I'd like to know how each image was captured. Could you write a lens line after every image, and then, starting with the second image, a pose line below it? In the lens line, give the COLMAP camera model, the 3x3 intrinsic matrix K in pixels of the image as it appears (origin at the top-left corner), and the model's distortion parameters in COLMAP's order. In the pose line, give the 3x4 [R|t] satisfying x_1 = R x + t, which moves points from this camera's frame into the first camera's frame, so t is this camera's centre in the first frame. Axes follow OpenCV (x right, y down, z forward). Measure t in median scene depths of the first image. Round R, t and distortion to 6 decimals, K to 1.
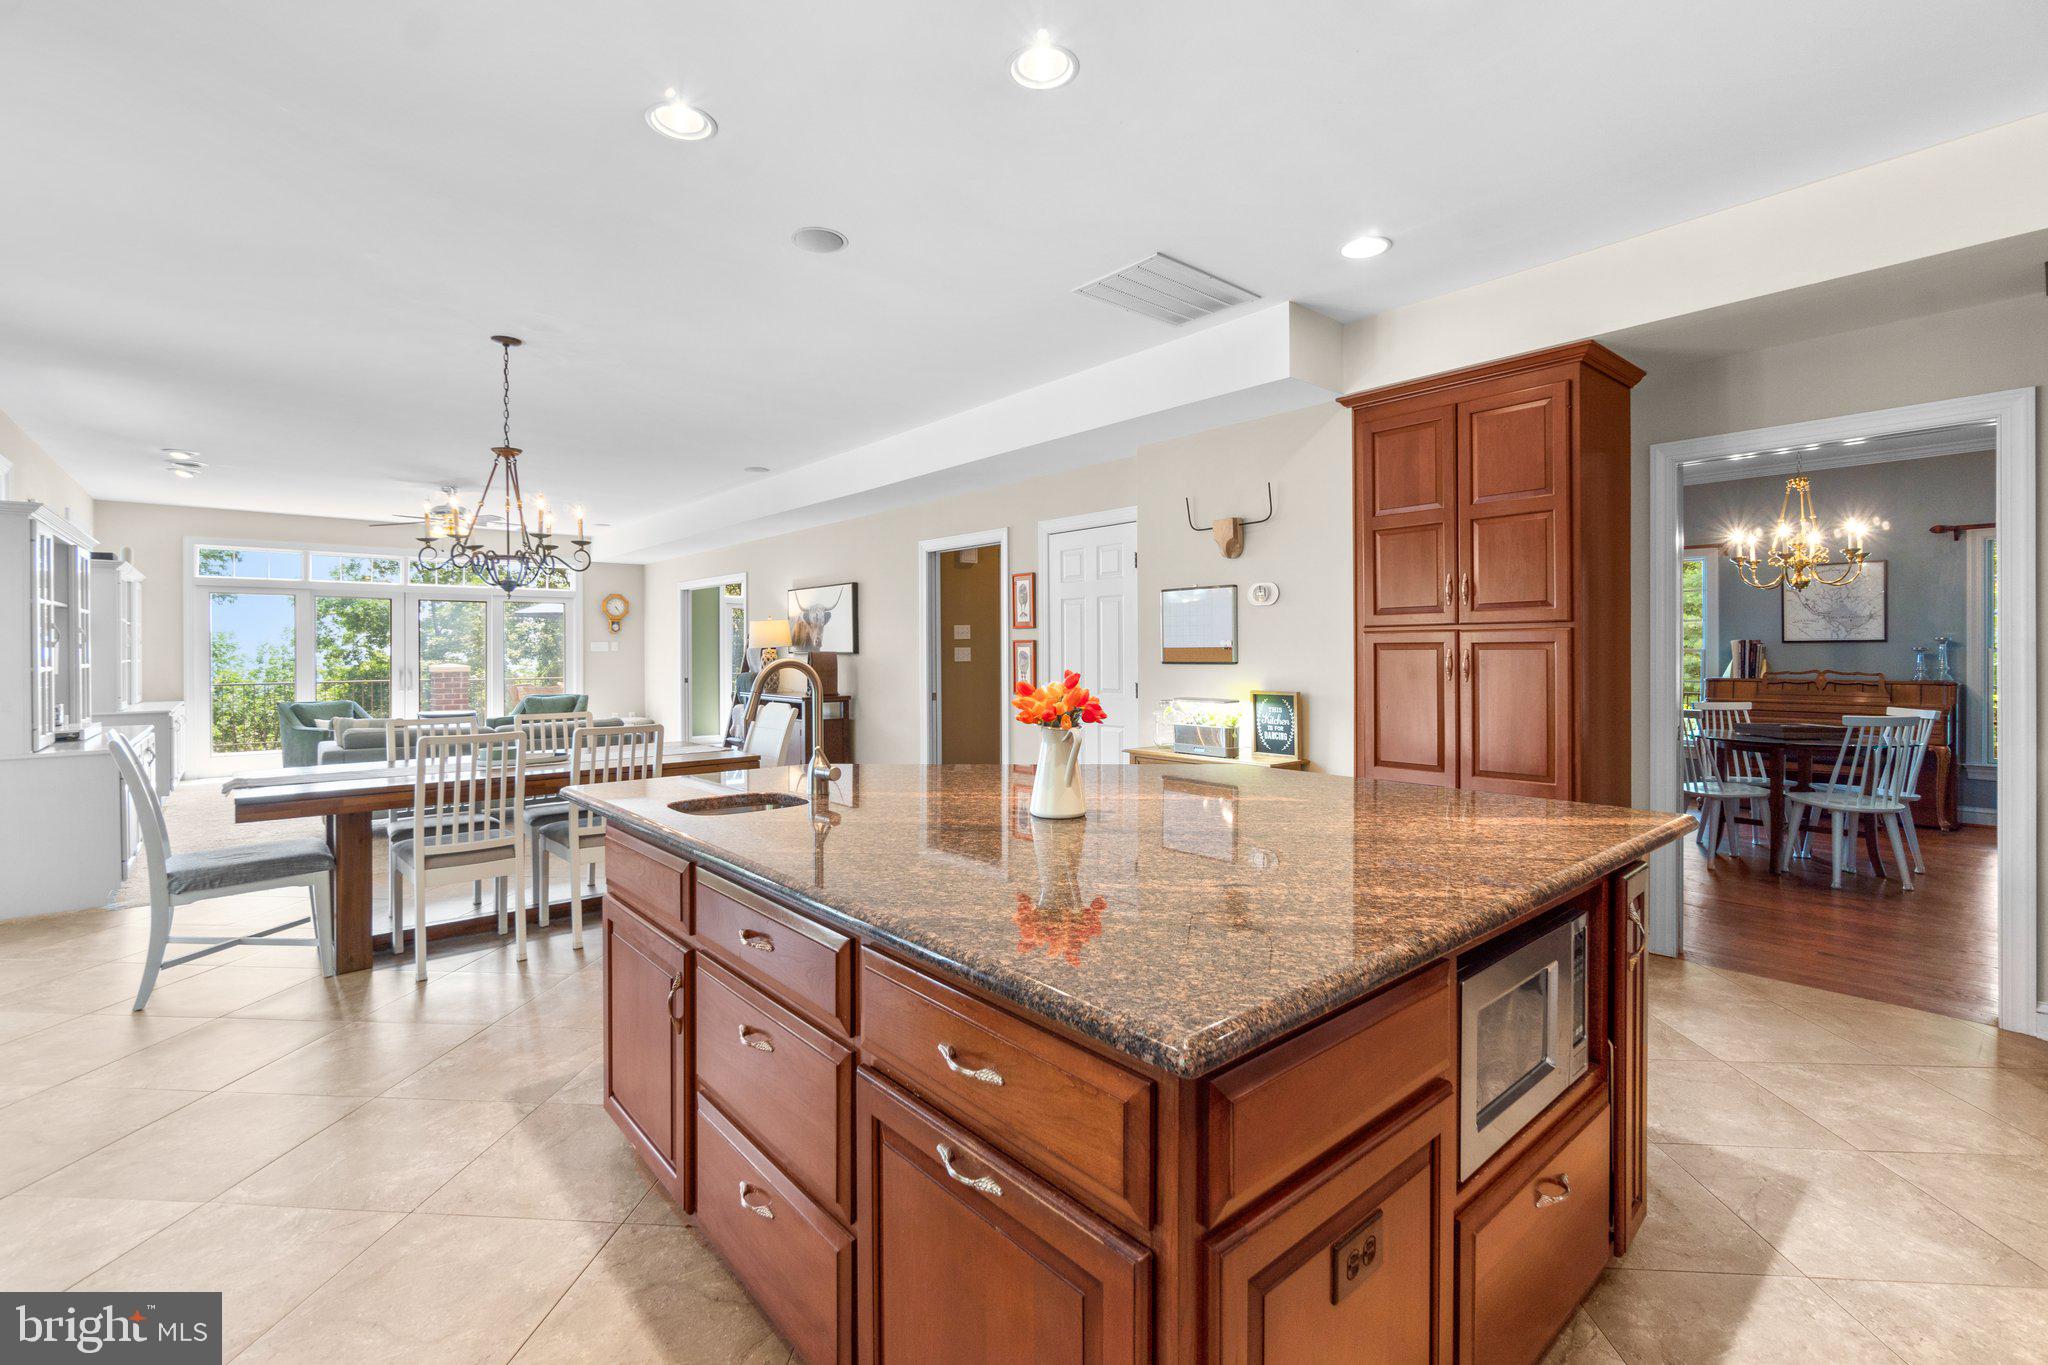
lens RADIAL K [[899.3, 0, 989.8], [0, 899.3, 639.9], [0, 0, 1]] dist [-0.012766, -0.000317]
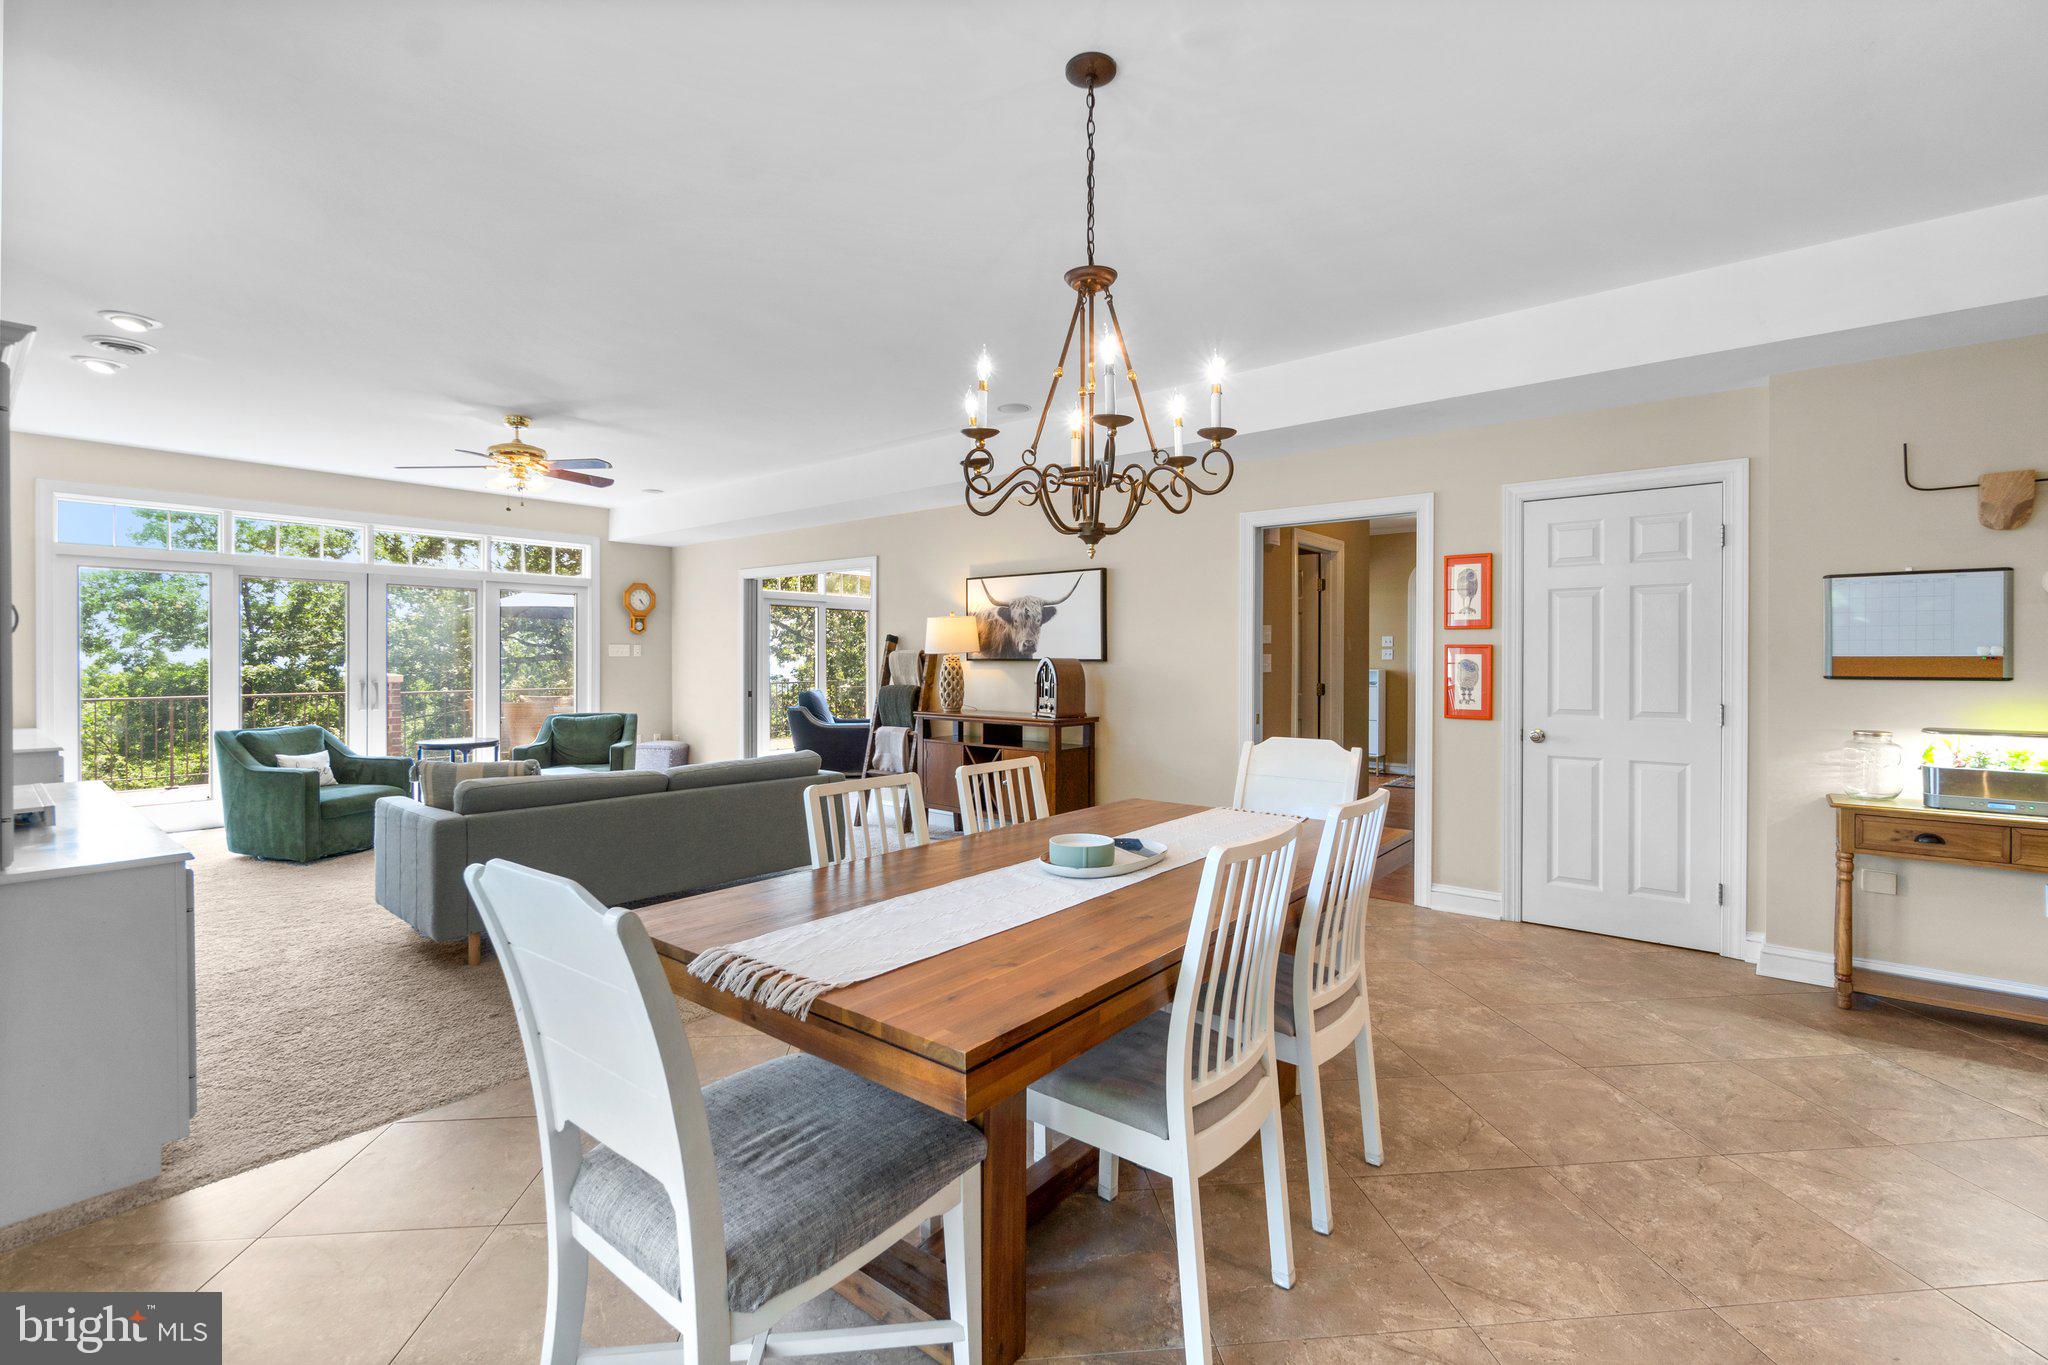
lens RADIAL K [[899.3, 0, 984.0], [0, 899.3, 656.8], [0, 0, 1]] dist [-0.012766, -0.000317]
pose [[0.985543, 0.006034, 0.169316, -0.402037], [-0.007629, 0.999932, 0.008775, 0.005538], [-0.169252, -0.009939, 0.985523, 0.285627]]
